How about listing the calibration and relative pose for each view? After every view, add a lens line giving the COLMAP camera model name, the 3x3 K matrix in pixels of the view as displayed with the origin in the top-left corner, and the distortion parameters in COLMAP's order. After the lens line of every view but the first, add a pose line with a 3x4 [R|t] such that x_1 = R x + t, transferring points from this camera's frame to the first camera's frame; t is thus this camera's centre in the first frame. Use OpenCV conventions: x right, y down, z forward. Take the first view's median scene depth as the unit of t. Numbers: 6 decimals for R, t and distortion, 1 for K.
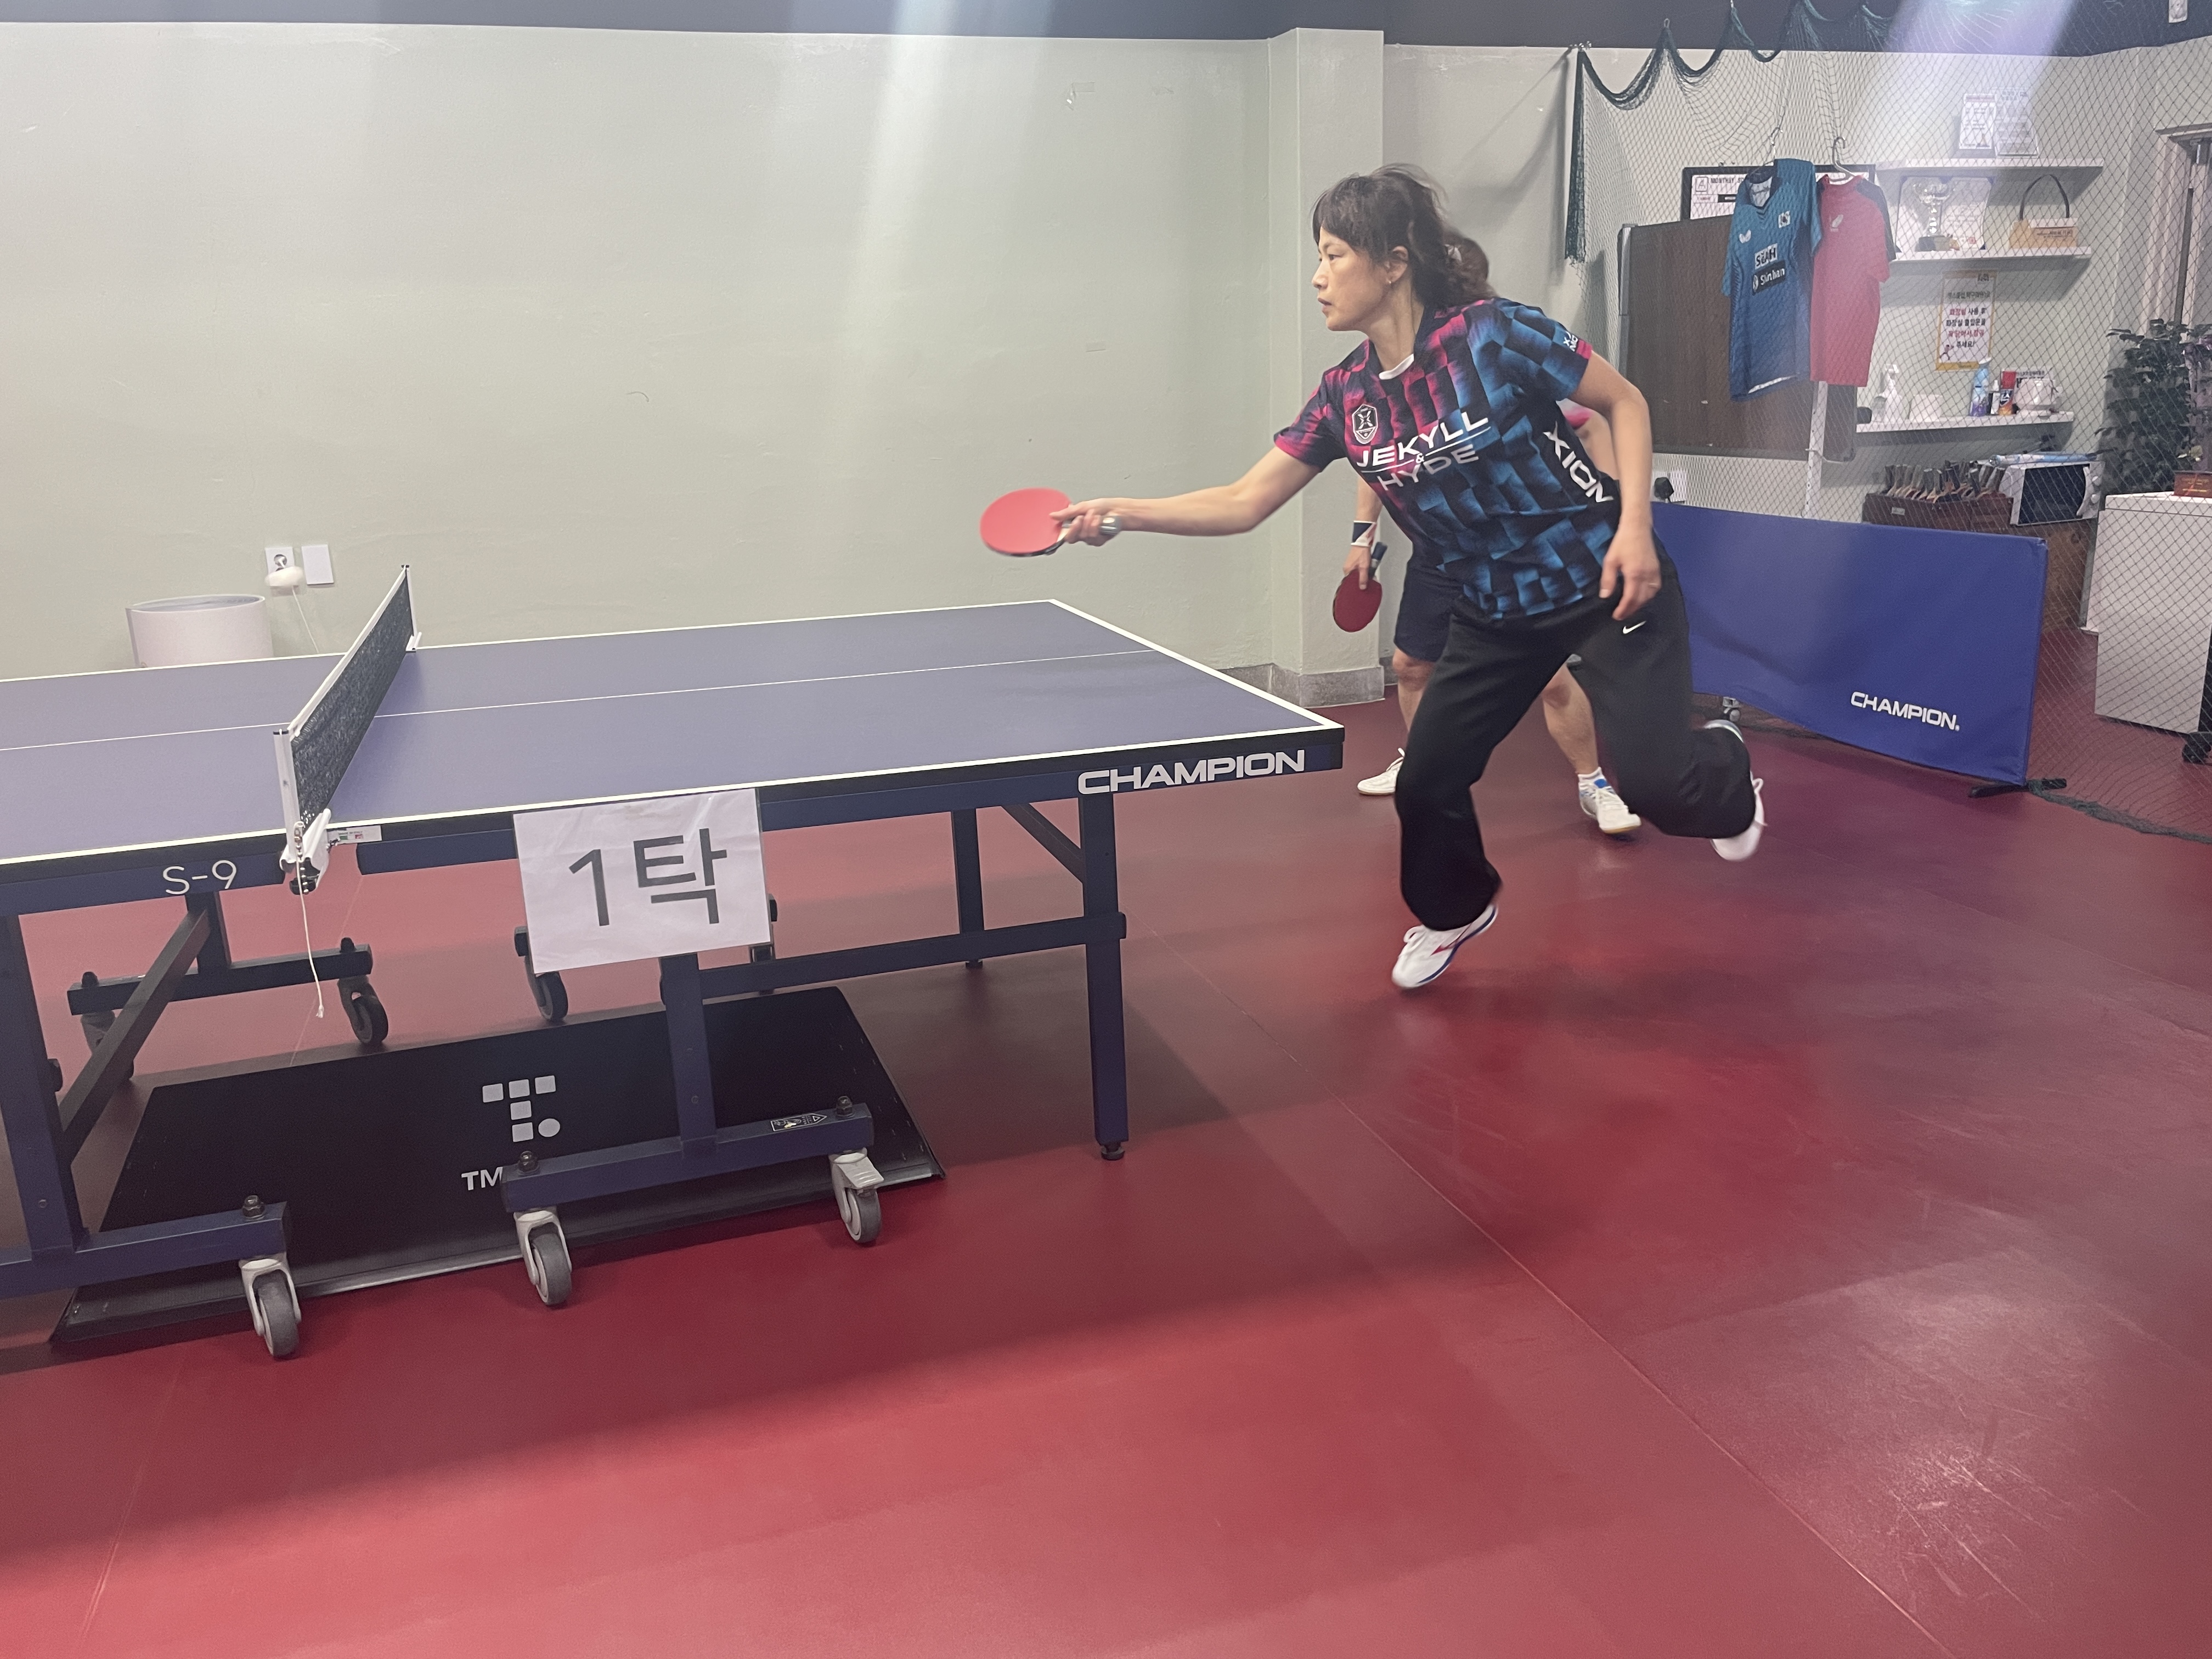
lens RADIAL K [[1684.2, 0, 1108.5], [0, 1684.2, 814.2], [0, 0, 1]] dist [0.086968, -0.120759]
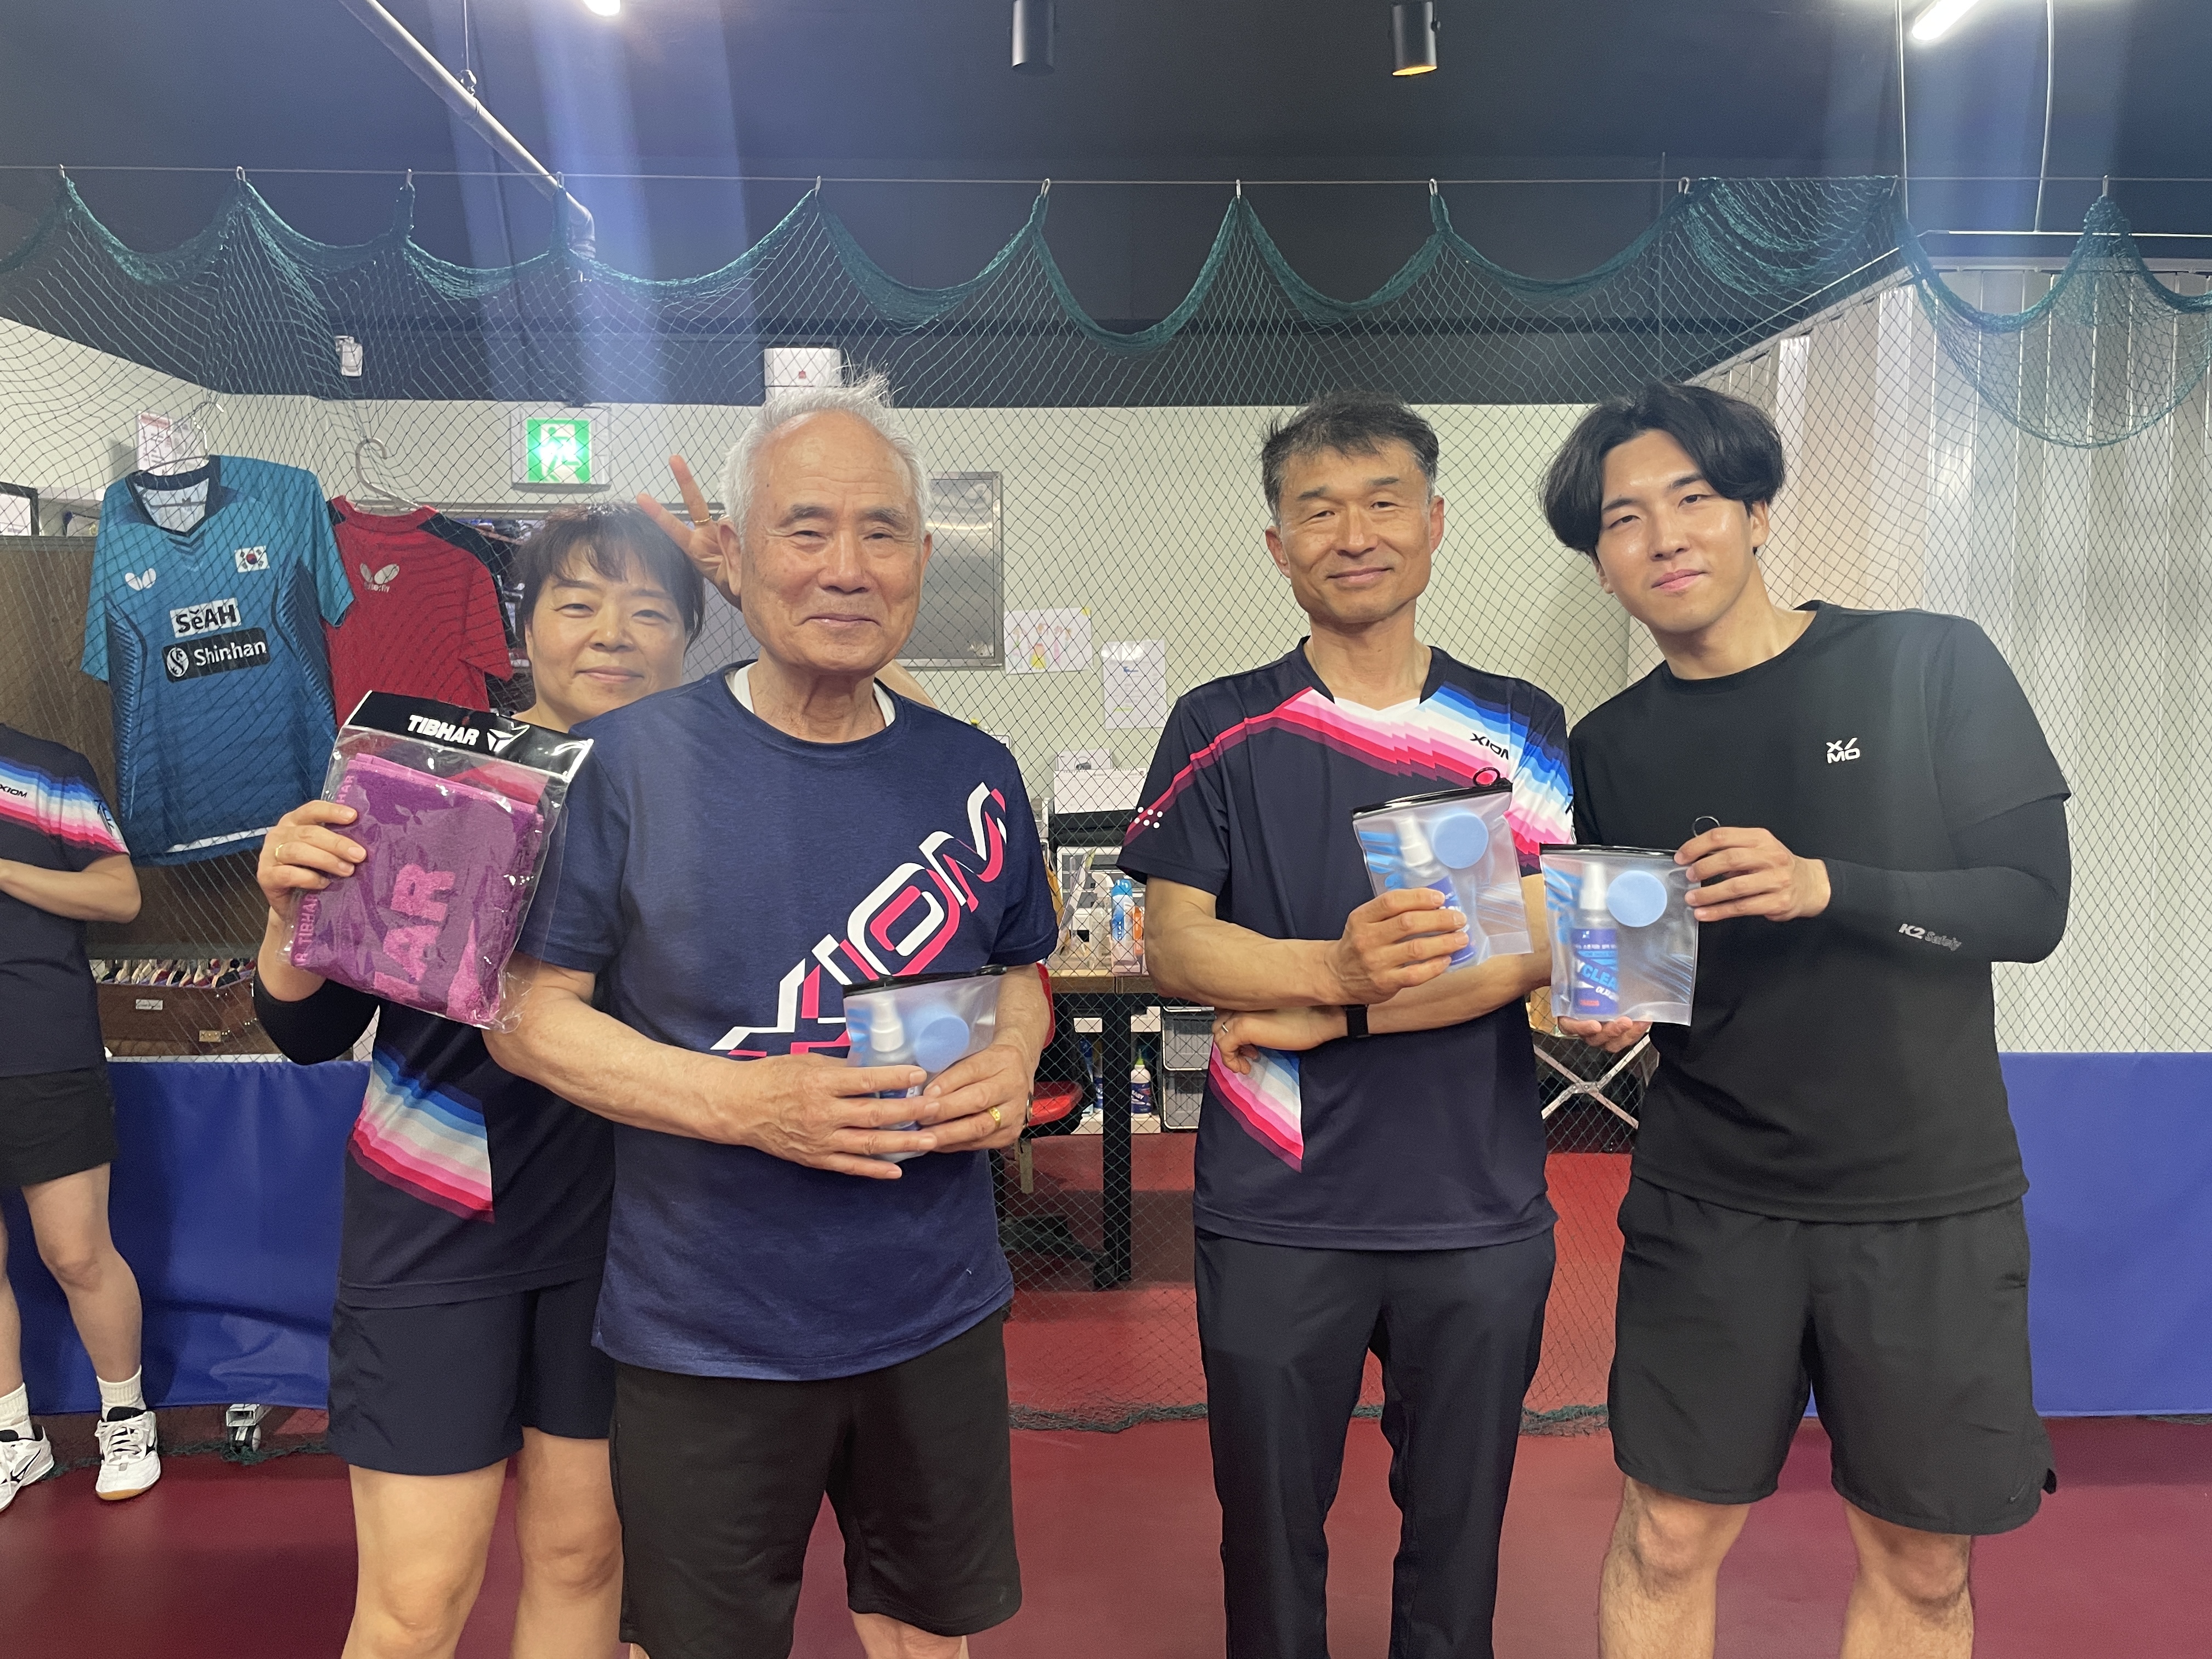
lens RADIAL K [[1684.2, 0, 1108.5], [0, 1684.2, 814.2], [0, 0, 1]] dist [0.086968, -0.120759]
pose [[0.289661, -0.025762, 0.956783, -0.058832], [0.234611, 0.971053, -0.044881, -0.144504], [-0.927930, 0.237472, 0.287320, 0.494659]]
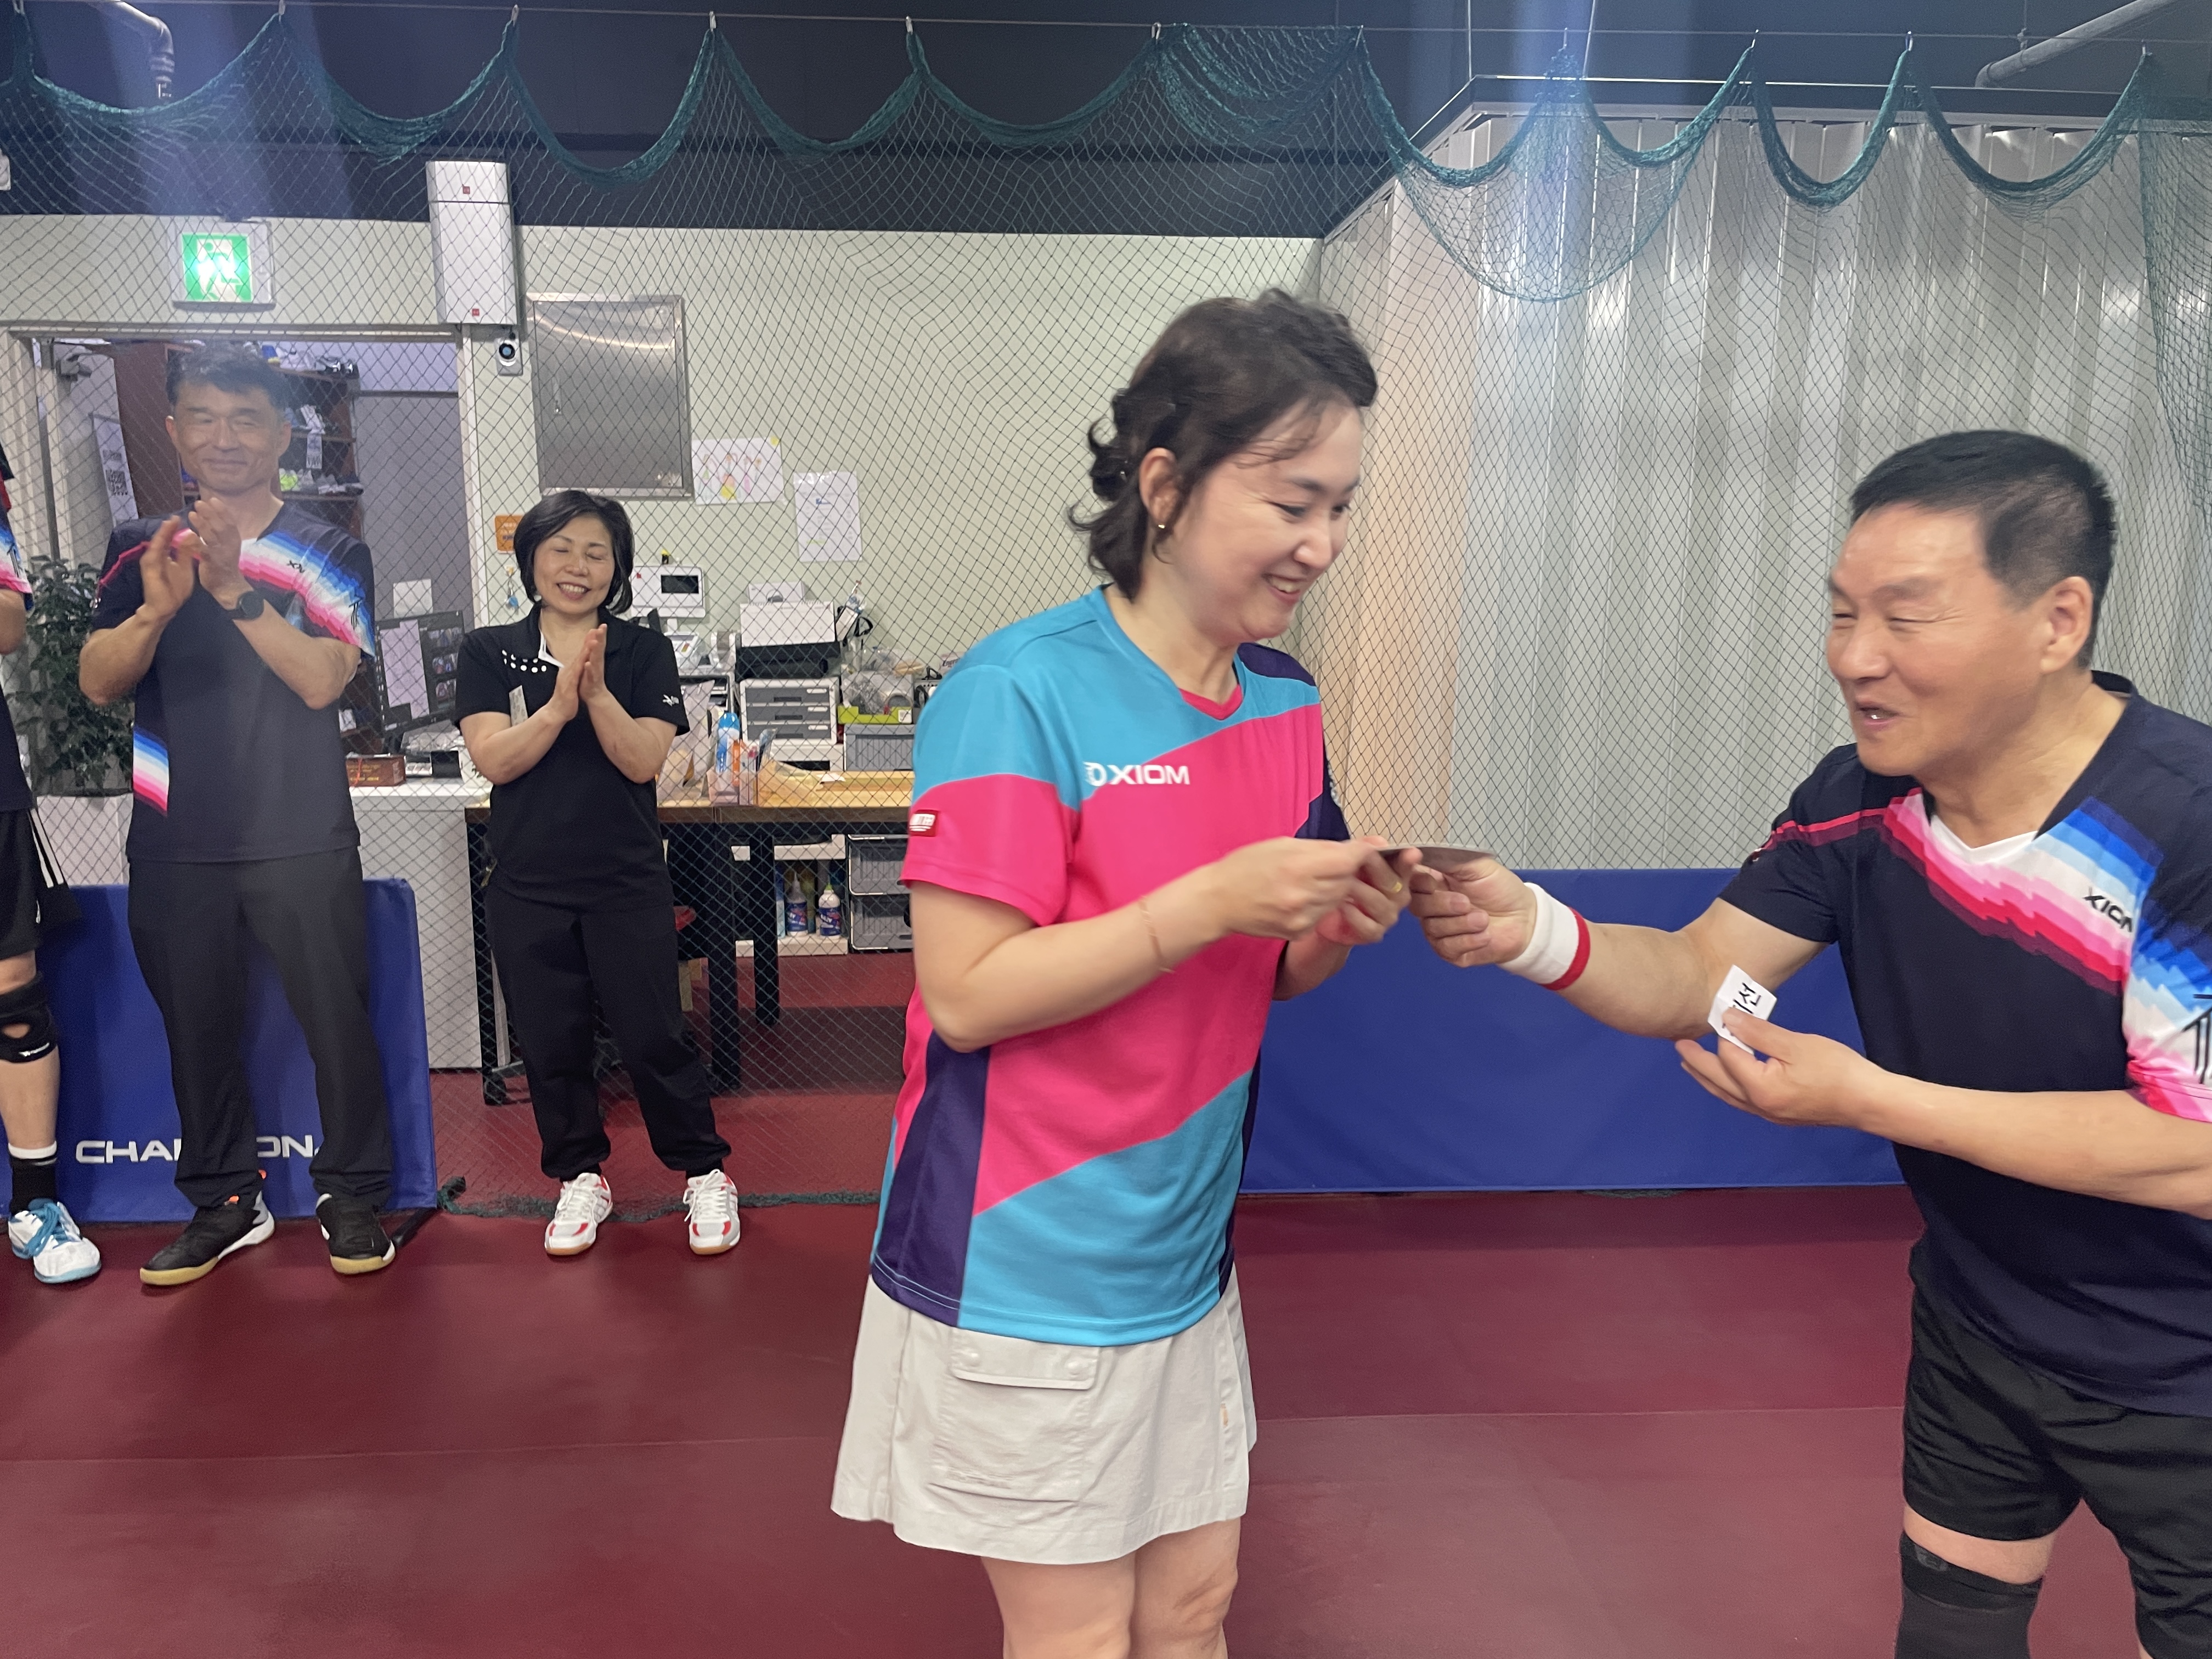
lens RADIAL K [[1689.3, 0, 1136.5], [0, 1689.3, 841.4], [0, 0, 1]] dist [0.086353, -0.116872]
pose [[0.239052, -0.138597, 0.961065, -0.054550], [0.234705, 0.968660, 0.081313, -0.115857], [-0.942214, 0.206129, 0.264089, 0.365535]]
